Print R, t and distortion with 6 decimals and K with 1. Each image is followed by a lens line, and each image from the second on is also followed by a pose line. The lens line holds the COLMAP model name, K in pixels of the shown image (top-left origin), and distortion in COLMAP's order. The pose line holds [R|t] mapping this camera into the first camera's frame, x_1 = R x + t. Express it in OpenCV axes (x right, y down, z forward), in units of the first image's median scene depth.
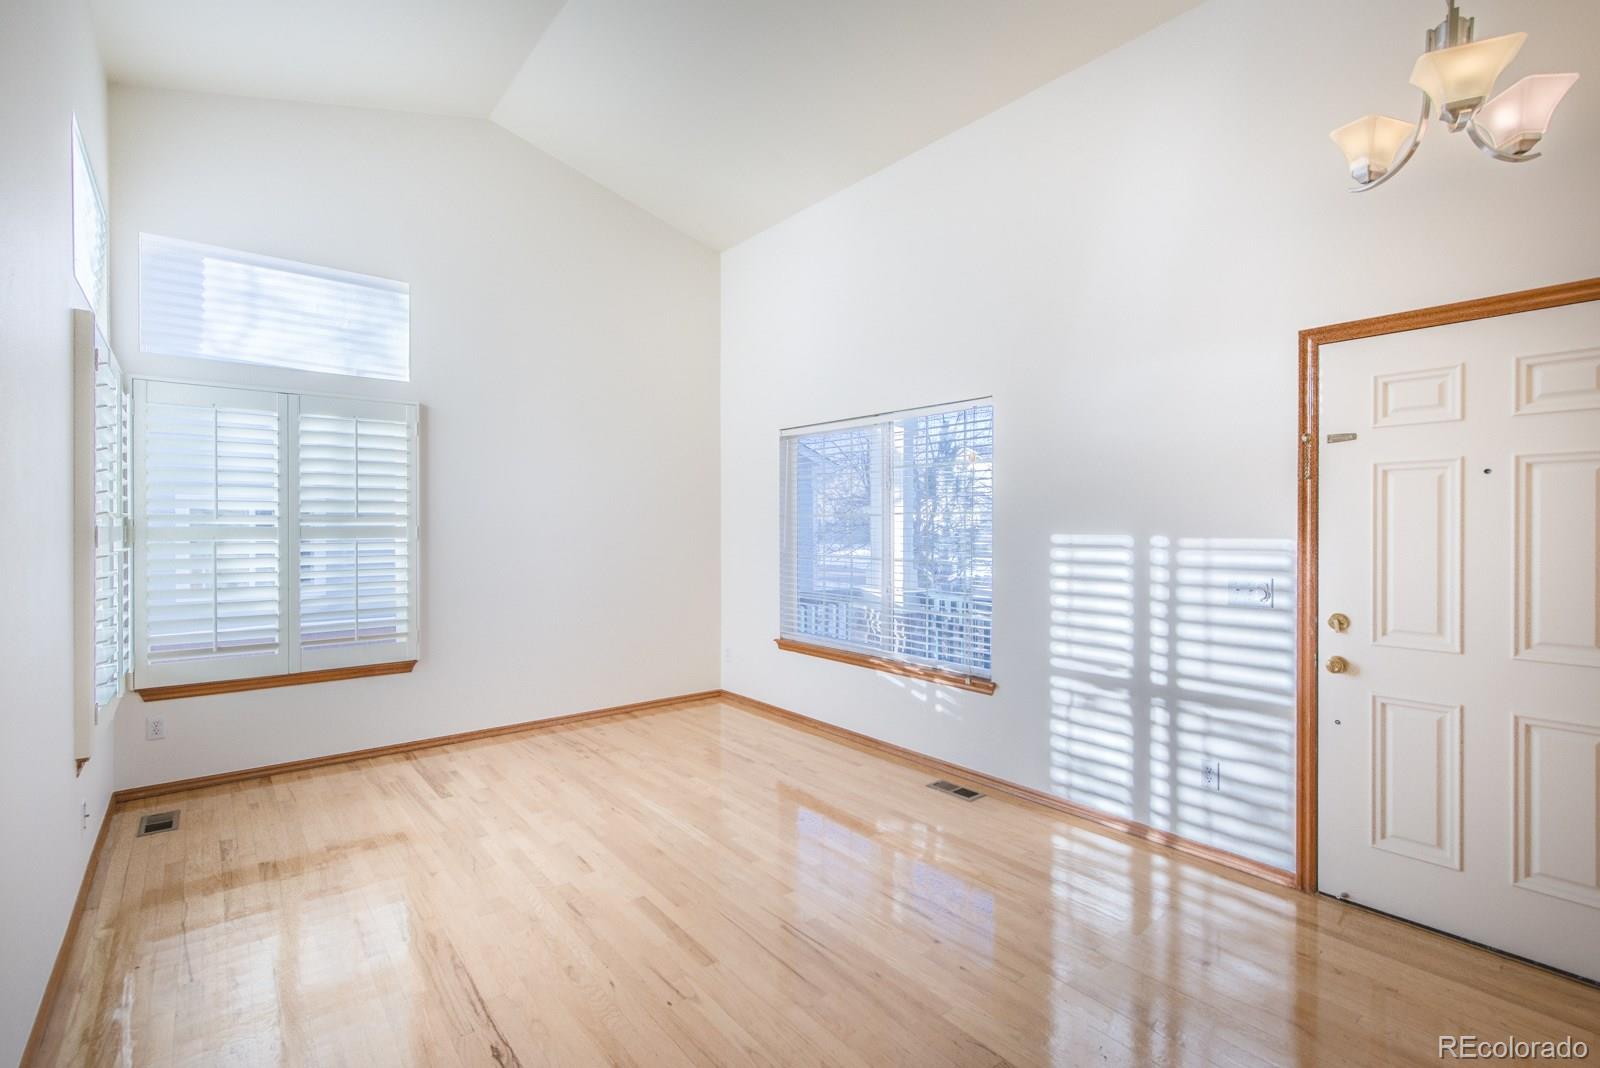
lens RADIAL K [[737.1, 0, 797.9], [0, 737.1, 539.1], [0, 0, 1]] dist [-0.000913, -0.000380]
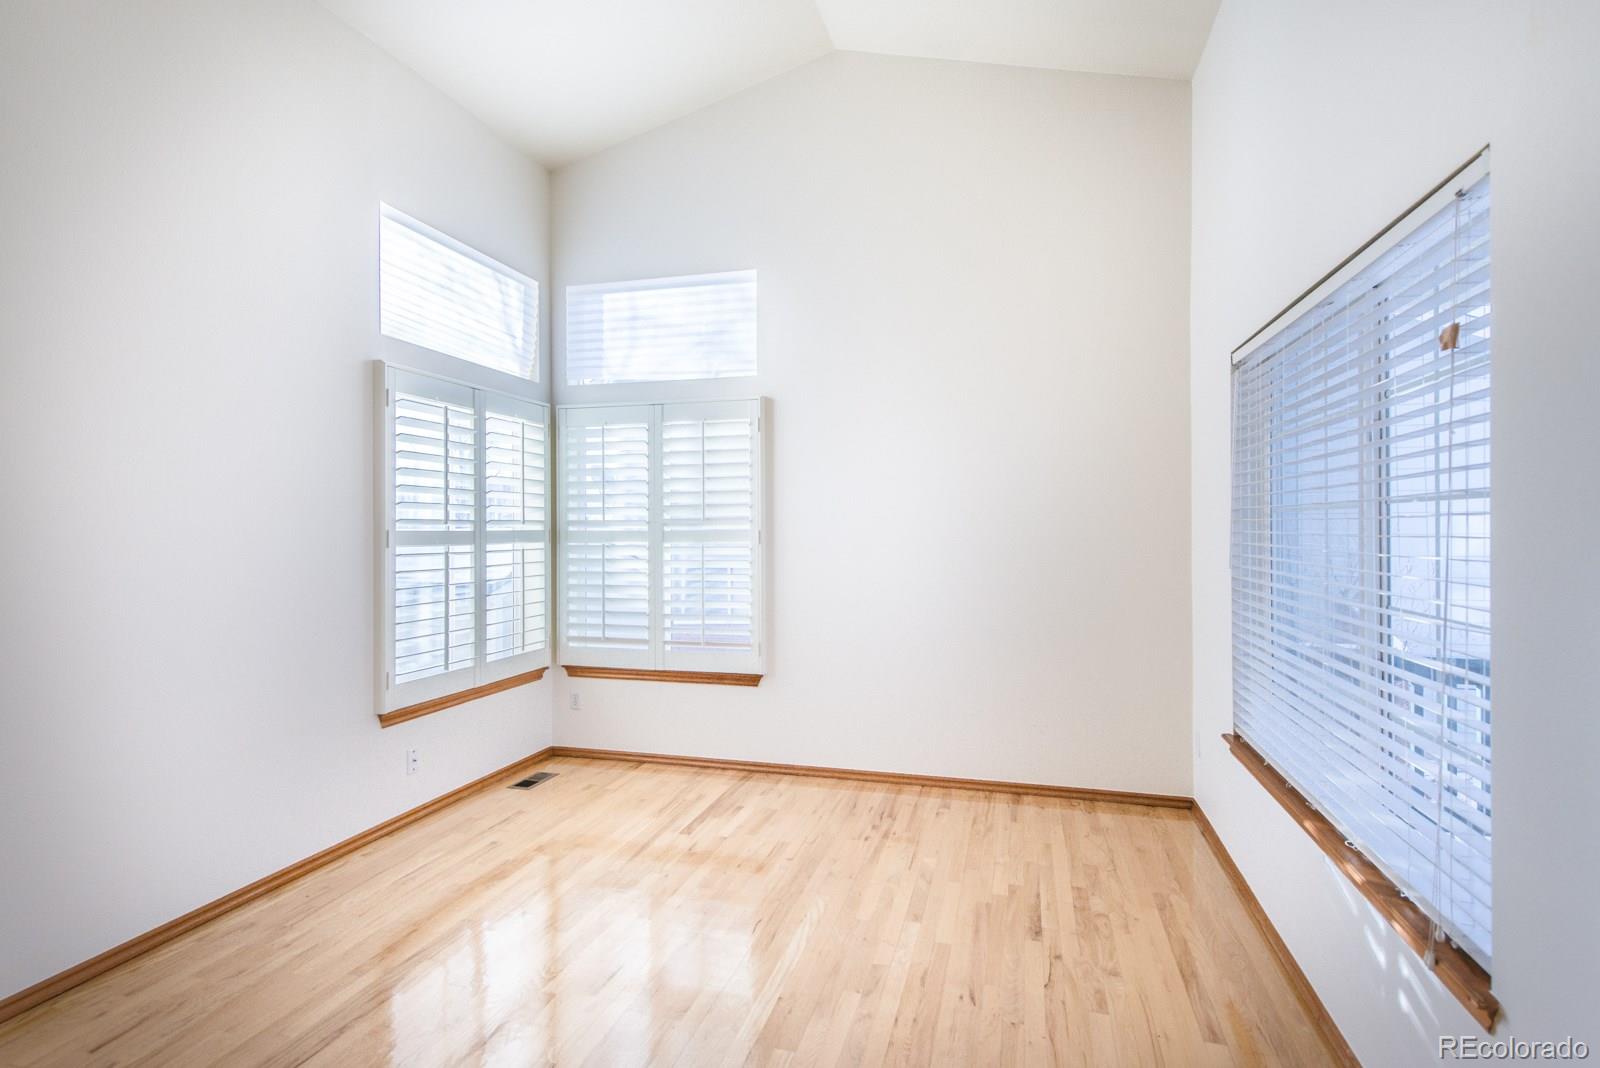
lens RADIAL K [[799.3, 0, 804.4], [0, 799.3, 532.5], [0, 0, 1]] dist [0.023004, -0.001513]
pose [[0.571639, 0.001219, -0.820504, 0.357239], [-0.011618, 0.999911, -0.006609, -0.008327], [0.820423, 0.013310, 0.571602, 0.496704]]
